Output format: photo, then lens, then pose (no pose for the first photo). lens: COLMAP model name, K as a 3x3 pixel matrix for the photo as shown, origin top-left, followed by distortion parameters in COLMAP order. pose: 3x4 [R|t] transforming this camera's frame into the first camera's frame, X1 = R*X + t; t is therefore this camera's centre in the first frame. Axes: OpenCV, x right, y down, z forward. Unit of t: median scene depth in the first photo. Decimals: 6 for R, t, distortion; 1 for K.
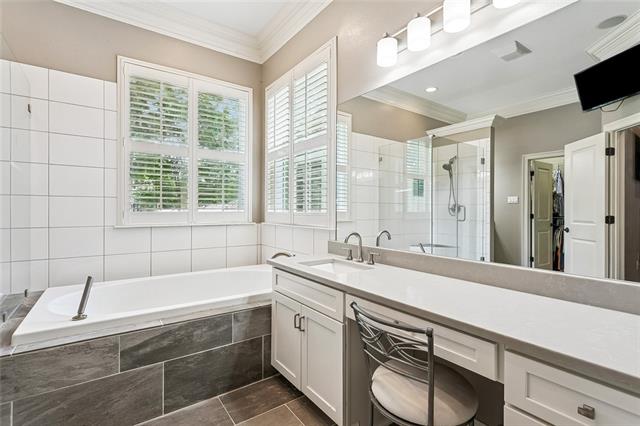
lens RADIAL K [[302.8, 0, 320.6], [0, 302.8, 209.3], [0, 0, 1]] dist [0.002114, 0.000609]
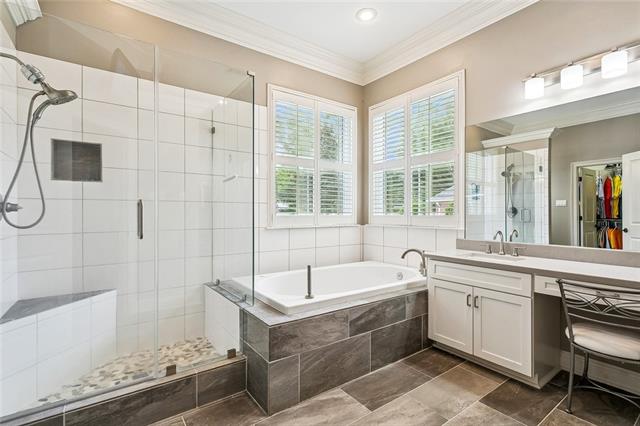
lens RADIAL K [[302.8, 0, 320.6], [0, 302.8, 209.3], [0, 0, 1]] dist [0.002114, 0.000609]
pose [[0.999996, -0.002833, 0.000675, -0.605336], [0.002840, 0.999943, -0.010288, -0.002249], [-0.000645, 0.010290, 0.999947, -0.242798]]
